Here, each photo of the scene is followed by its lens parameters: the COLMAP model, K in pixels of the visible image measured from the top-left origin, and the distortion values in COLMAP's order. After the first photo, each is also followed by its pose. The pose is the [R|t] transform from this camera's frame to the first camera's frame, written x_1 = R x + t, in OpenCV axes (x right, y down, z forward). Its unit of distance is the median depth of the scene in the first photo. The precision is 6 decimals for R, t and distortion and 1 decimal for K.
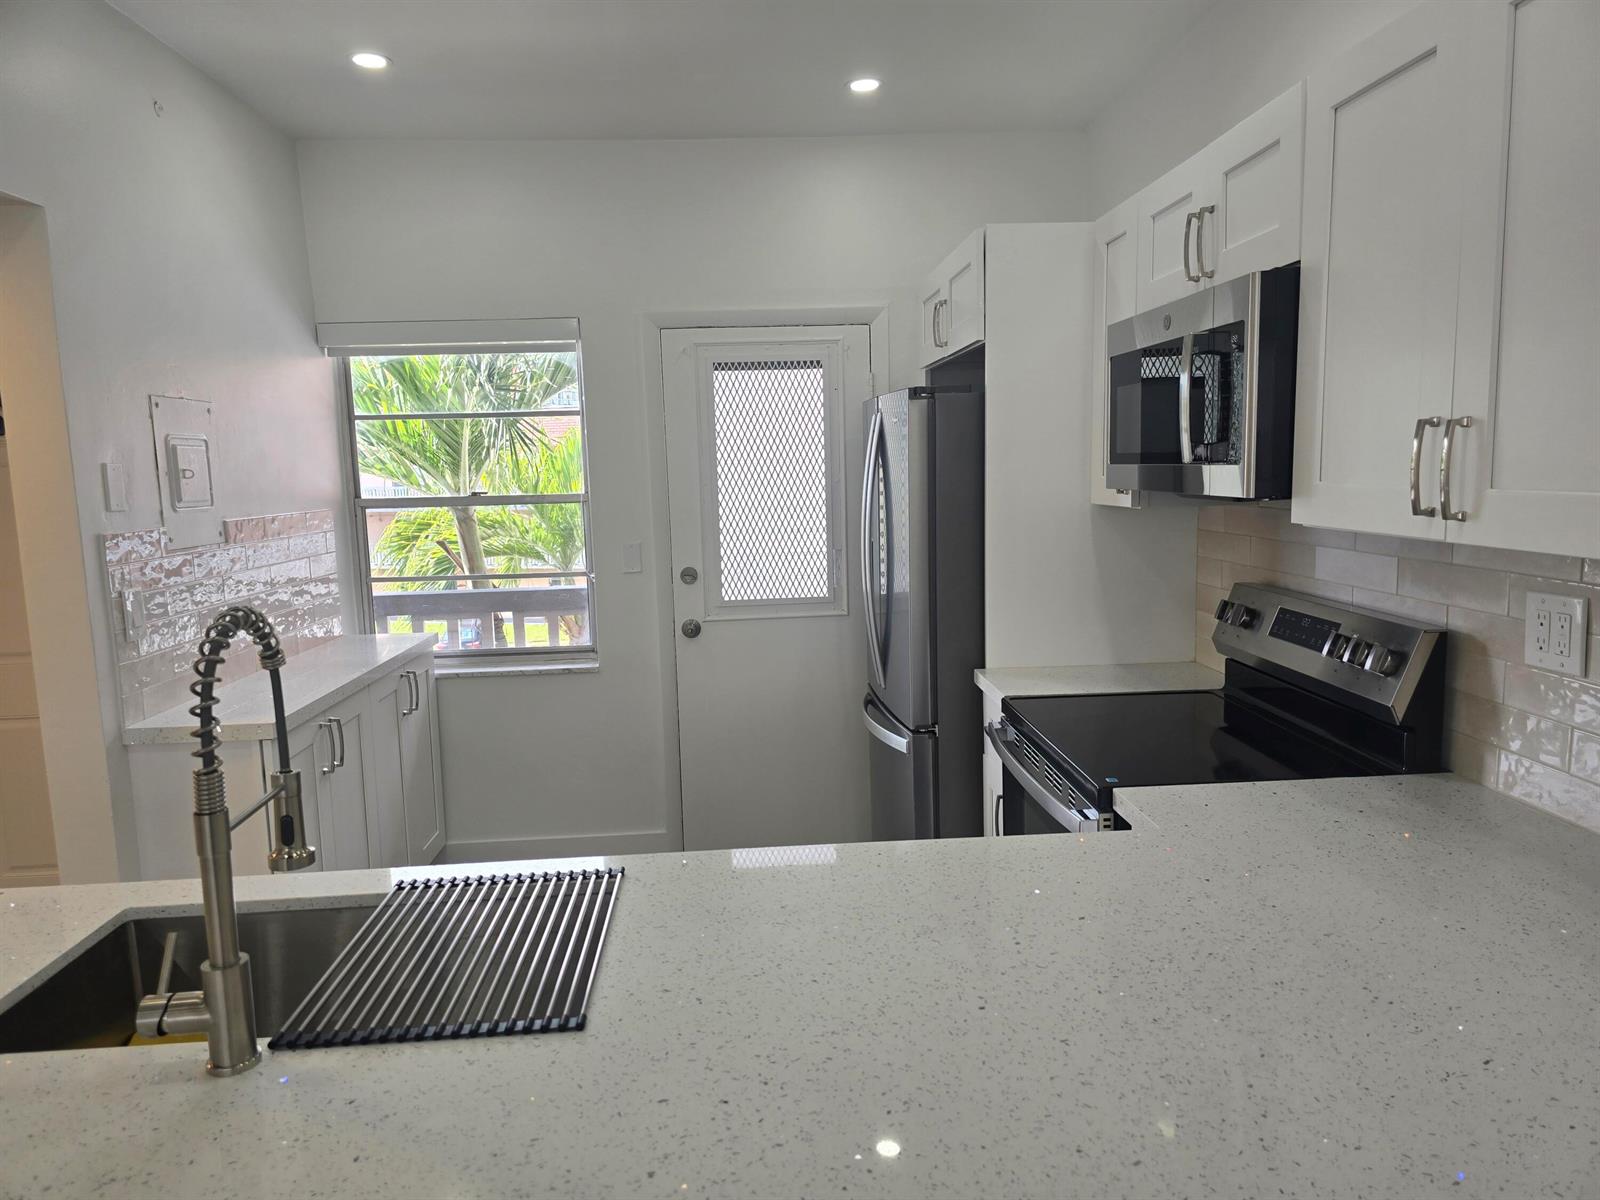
lens RADIAL K [[1069.1, 0, 800.0], [0, 1069.1, 600.0], [0, 0, 1]] dist [0.074115, -0.062141]
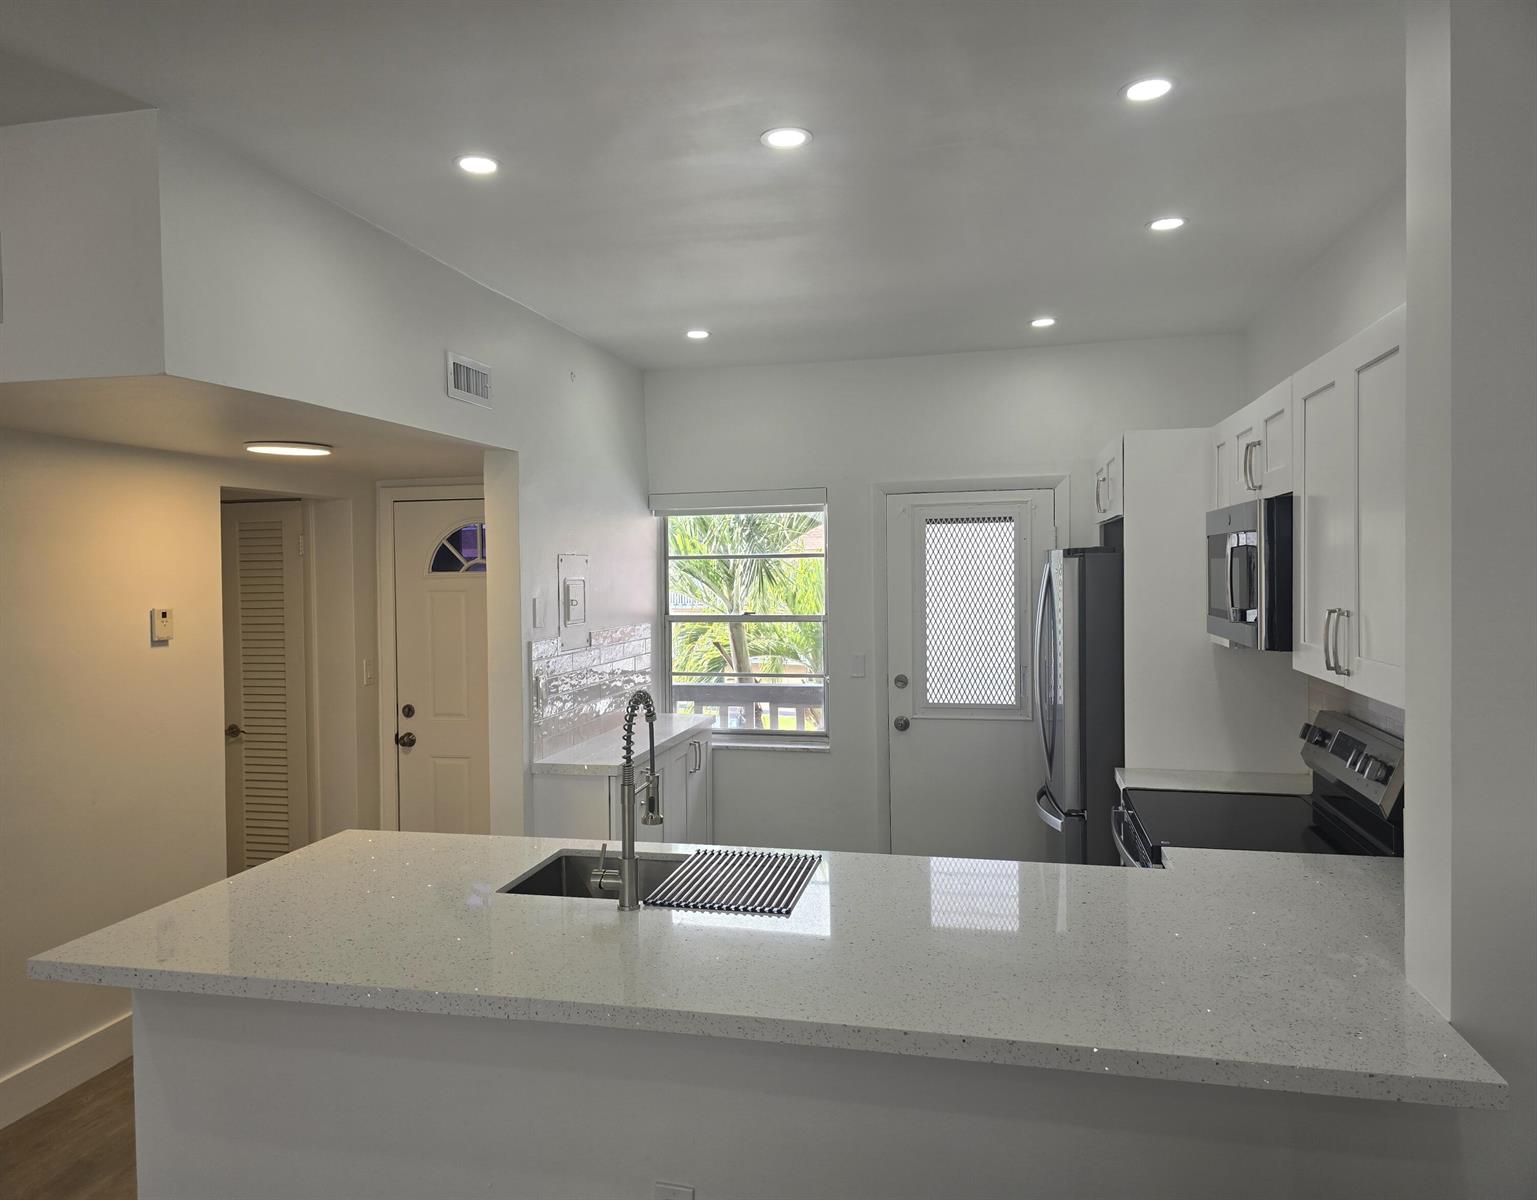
lens RADIAL K [[1082.5, 0, 736.7], [0, 1082.5, 579.7], [0, 0, 1]] dist [0.084660, -0.002264]
pose [[0.955639, 0.019432, -0.293898, 0.092770], [-0.051670, 0.993408, -0.102329, -0.000684], [0.289972, 0.112975, 0.950344, -0.326228]]
